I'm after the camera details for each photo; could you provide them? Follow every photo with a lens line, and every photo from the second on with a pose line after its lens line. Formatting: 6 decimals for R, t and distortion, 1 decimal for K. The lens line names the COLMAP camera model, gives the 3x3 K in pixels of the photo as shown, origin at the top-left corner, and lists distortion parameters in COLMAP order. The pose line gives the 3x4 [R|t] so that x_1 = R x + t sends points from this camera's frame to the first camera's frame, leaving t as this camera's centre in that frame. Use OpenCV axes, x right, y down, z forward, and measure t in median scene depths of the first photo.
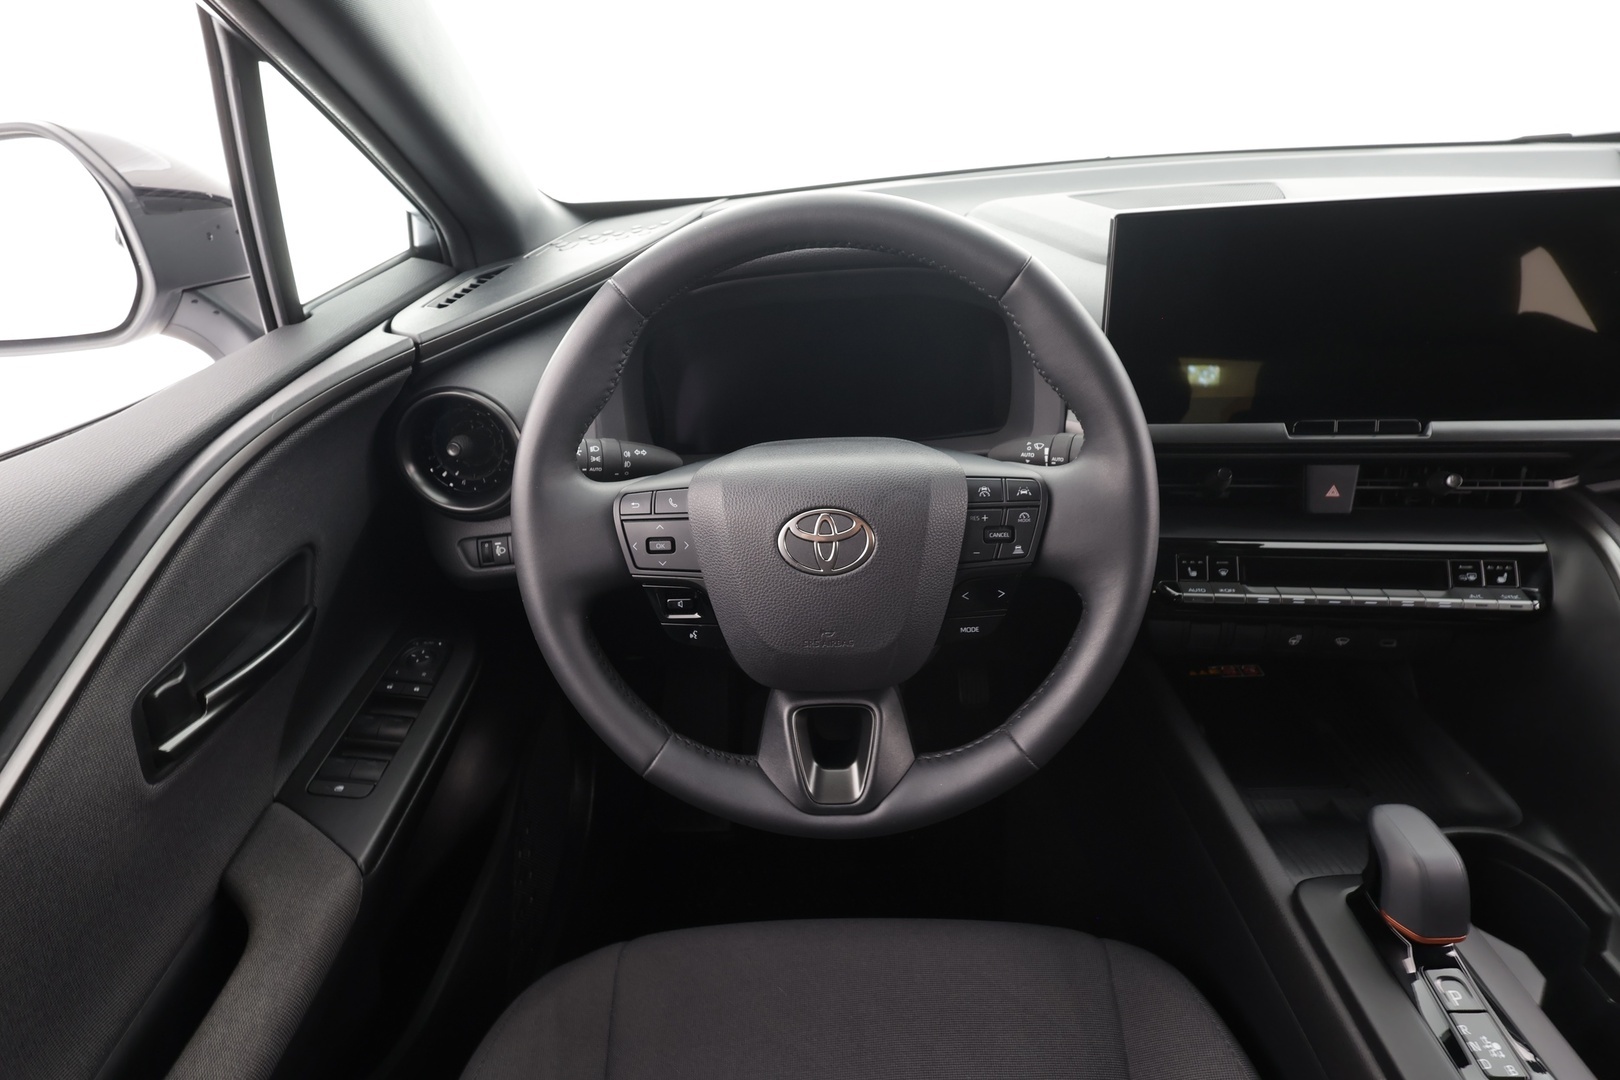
lens RADIAL K [[780.4, 0, 805.0], [0, 780.4, 536.7], [0, 0, 1]] dist [-0.002372, 0.001456]
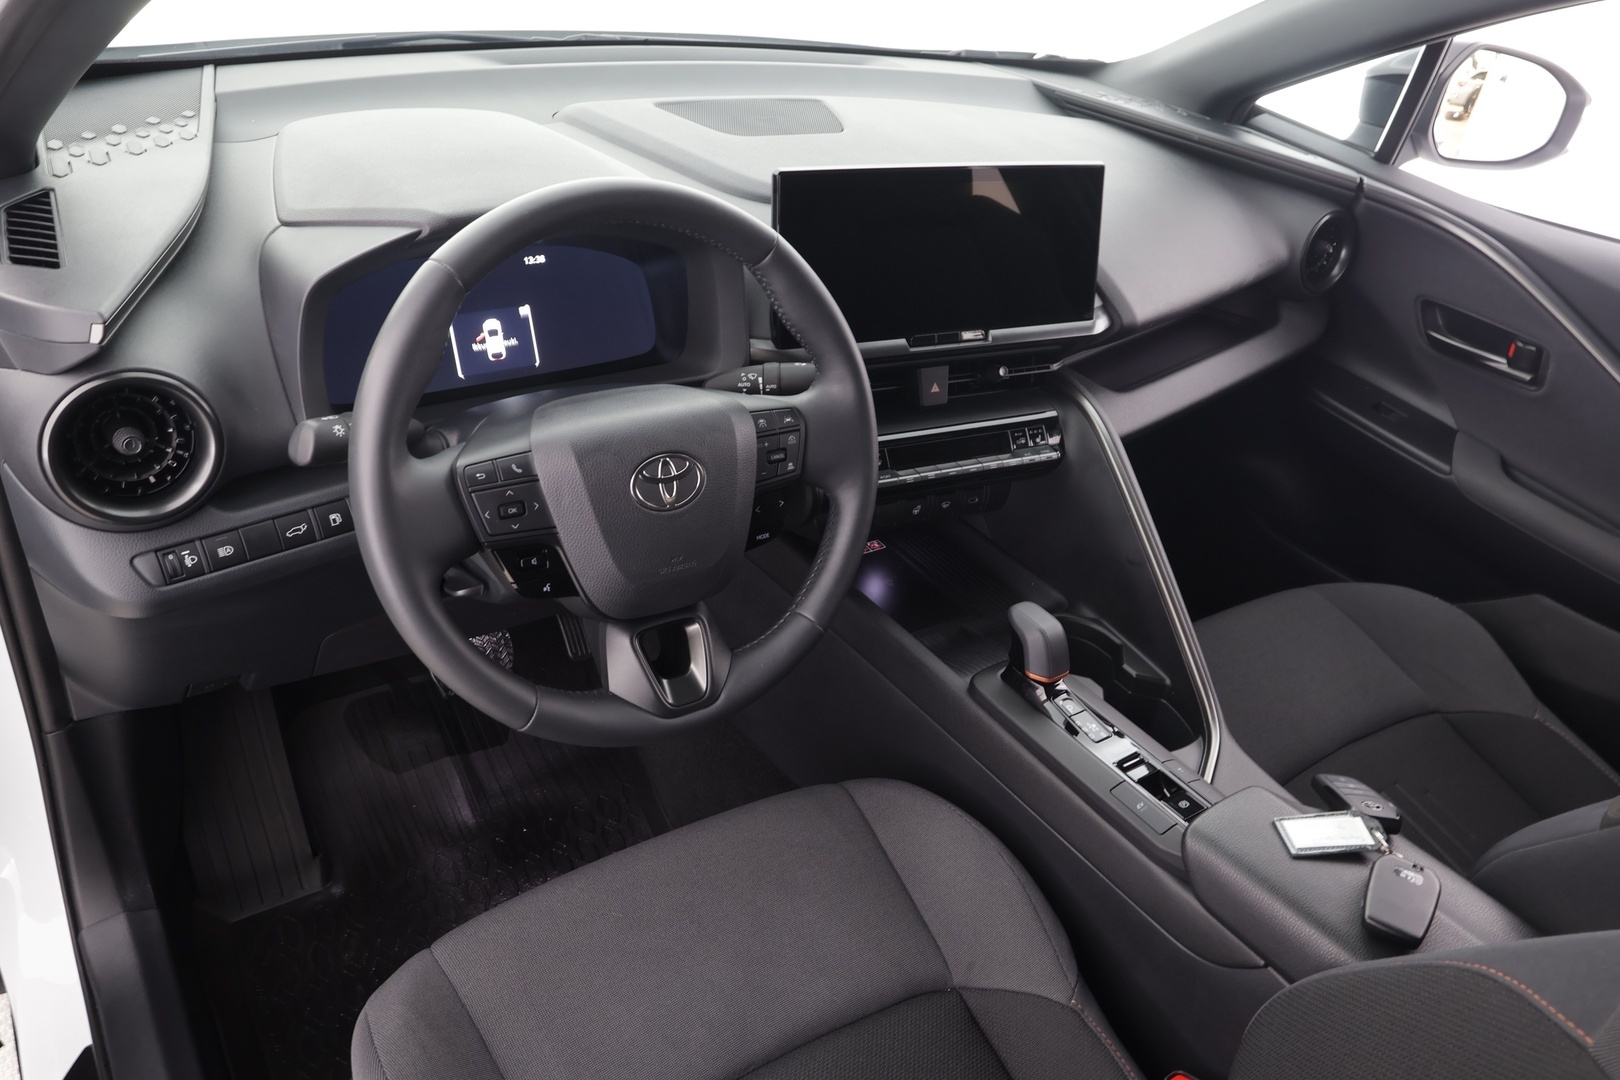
lens RADIAL K [[1146.6, 0, 808.4], [0, 1146.6, 538.6], [0, 0, 1]] dist [-0.003761, 0.007733]
pose [[0.796946, -0.177977, 0.577236, -0.711423], [0.137175, 0.983965, 0.113996, -0.067128], [-0.588269, -0.011666, 0.808581, -0.457609]]
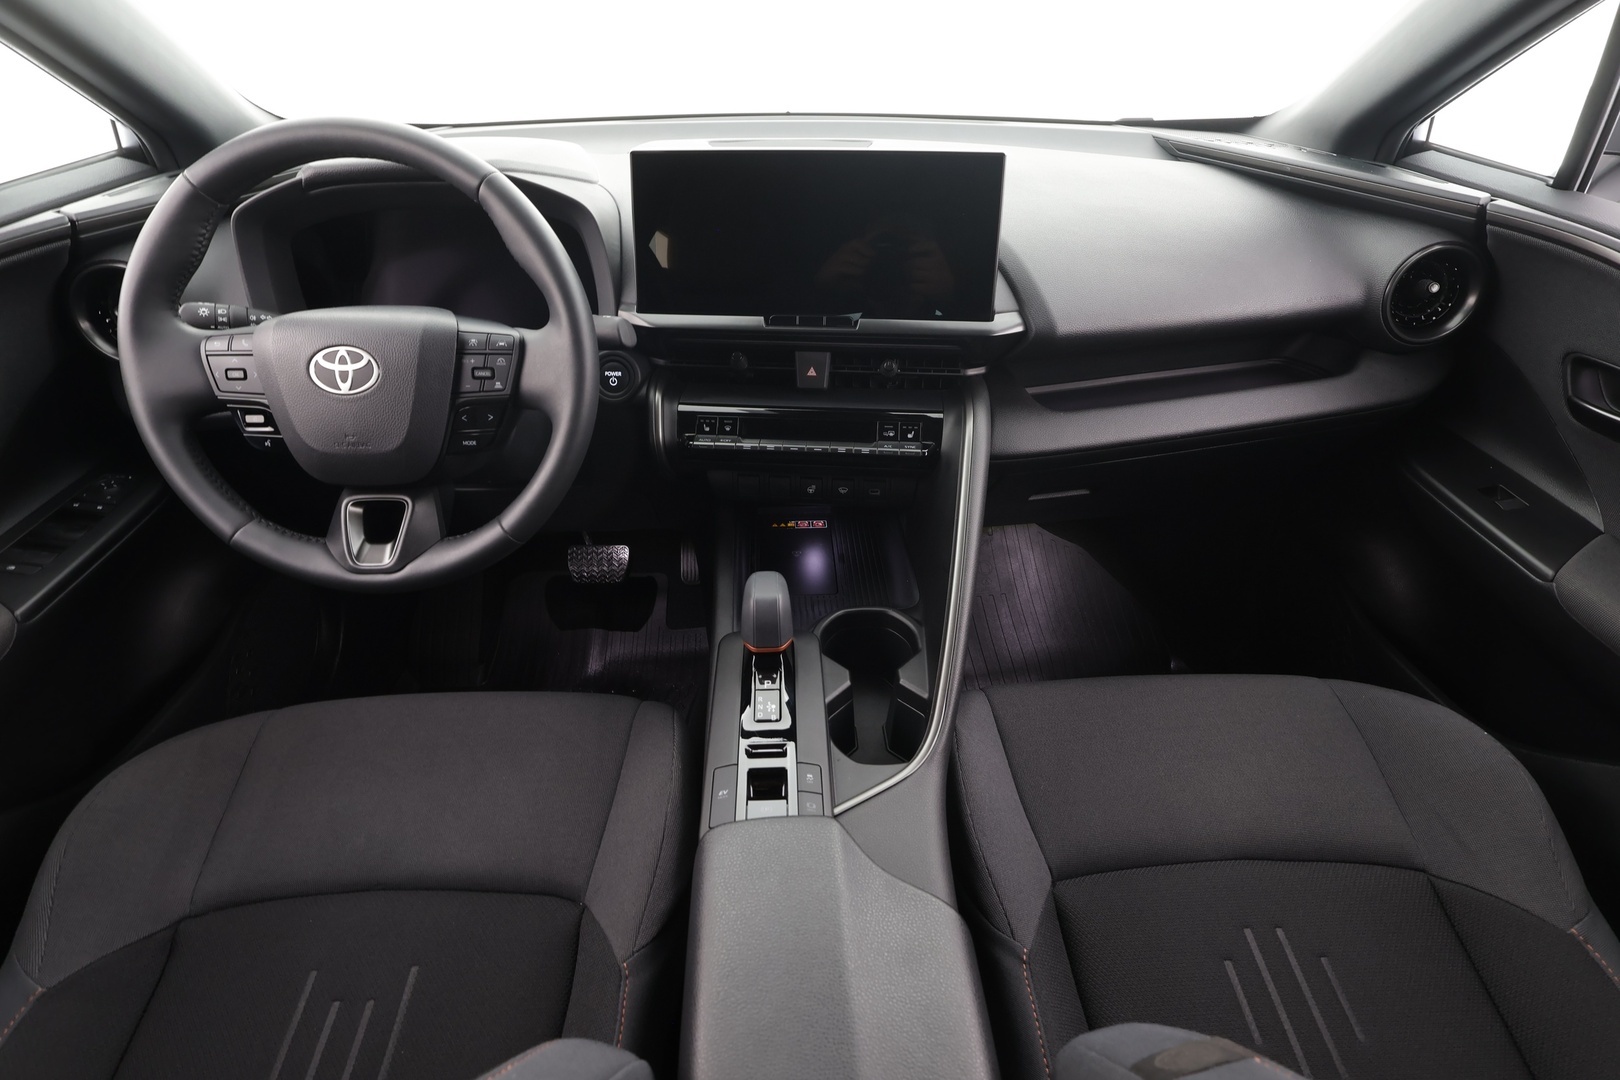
lens RADIAL K [[780.4, 0, 803.2], [0, 780.4, 535.3], [0, 0, 1]] dist [-0.002372, 0.001456]
pose [[0.995703, 0.020406, 0.090331, 0.634139], [-0.025266, 0.998275, 0.052990, 0.180333], [-0.089094, -0.055044, 0.994501, -0.425628]]
